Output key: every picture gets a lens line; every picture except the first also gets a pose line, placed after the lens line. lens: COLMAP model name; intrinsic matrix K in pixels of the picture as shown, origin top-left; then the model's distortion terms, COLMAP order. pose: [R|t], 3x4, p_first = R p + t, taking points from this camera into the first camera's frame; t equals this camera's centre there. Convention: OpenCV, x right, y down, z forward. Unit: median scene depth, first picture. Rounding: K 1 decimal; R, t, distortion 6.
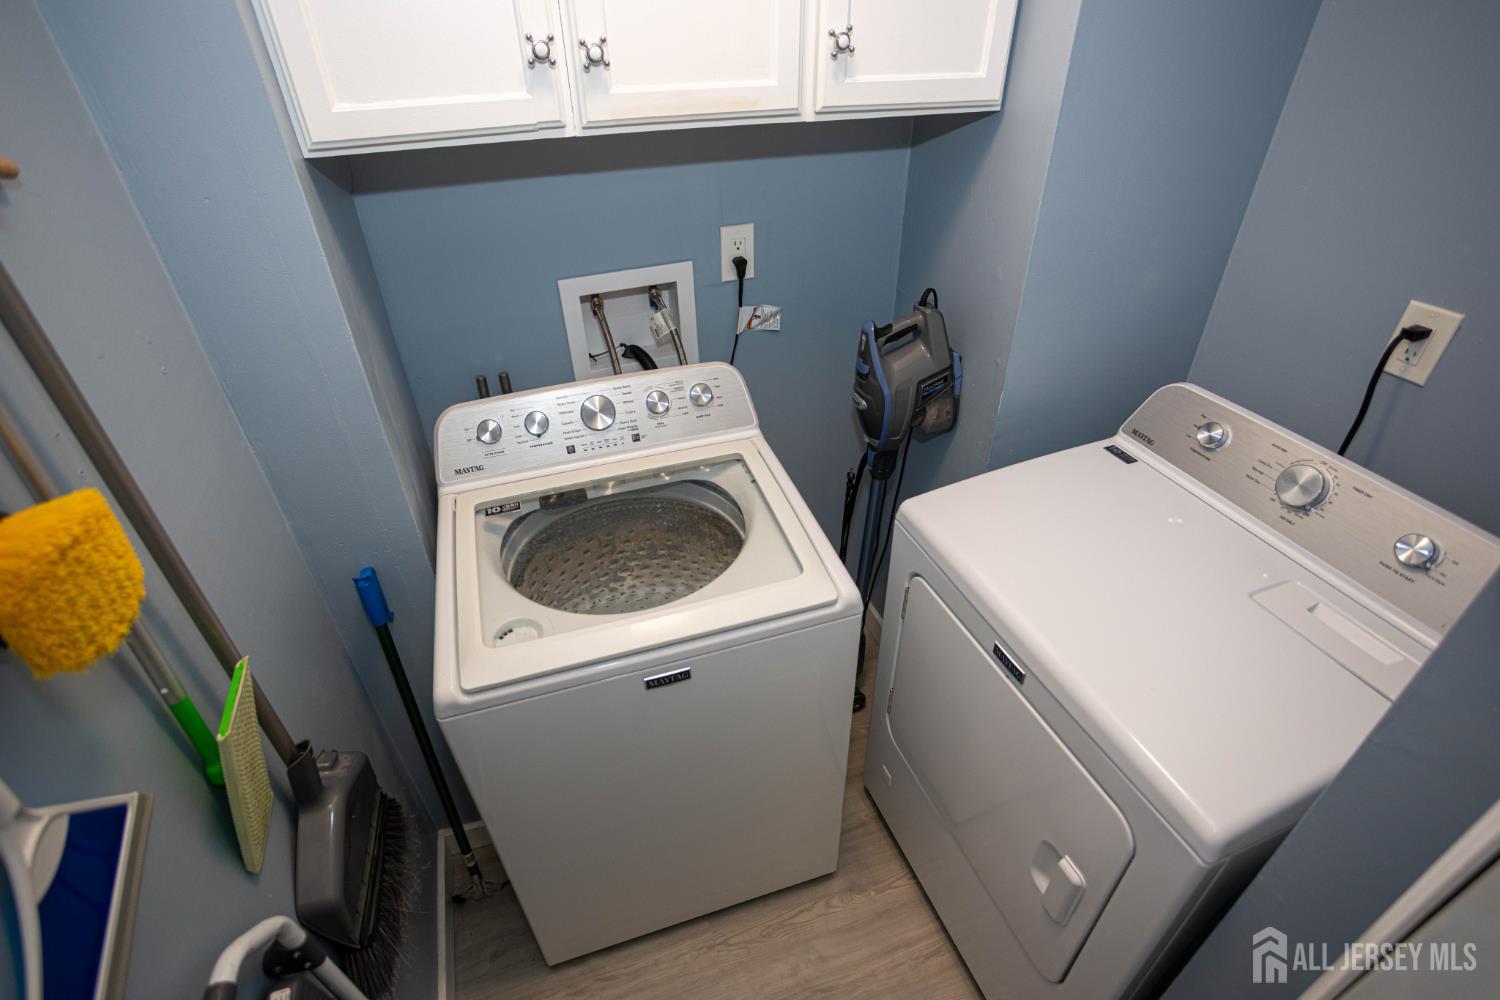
lens RADIAL K [[738.9, 0, 746.4], [0, 738.9, 505.0], [0, 0, 1]] dist [-0.061023, 0.036086]
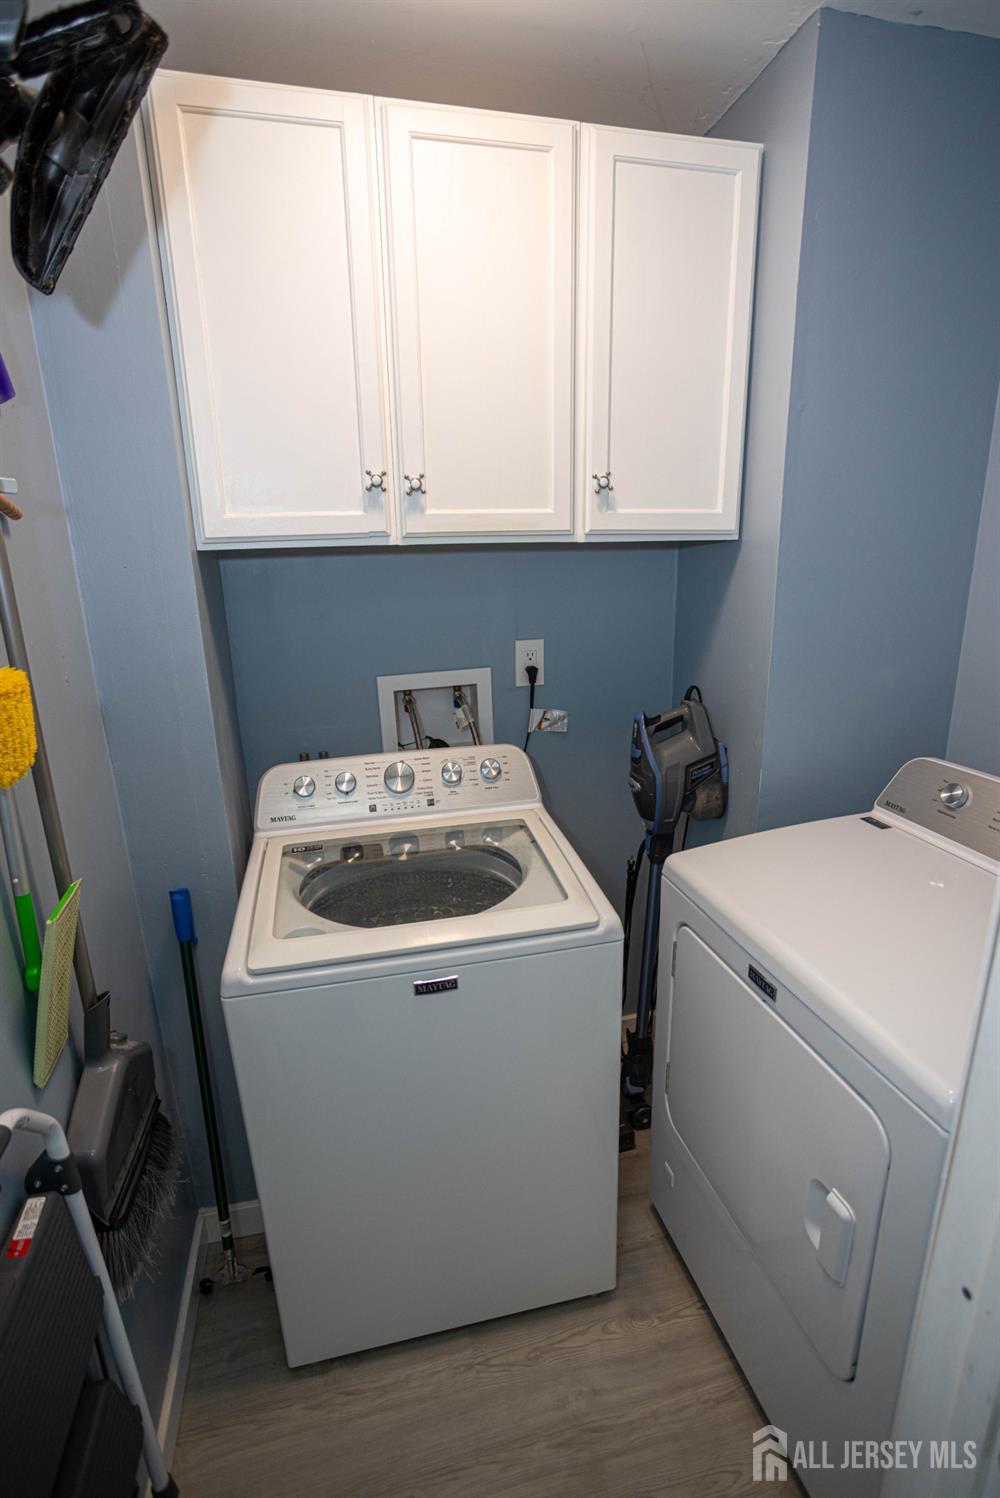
lens RADIAL K [[737.9, 0, 502.6], [0, 737.9, 751.9], [0, 0, 1]] dist [-0.061023, 0.036086]
pose [[0.995674, 0.020346, -0.090665, 0.058981], [-0.048679, 0.945334, -0.322449, 0.189862], [0.079148, 0.325468, 0.942235, -0.077969]]
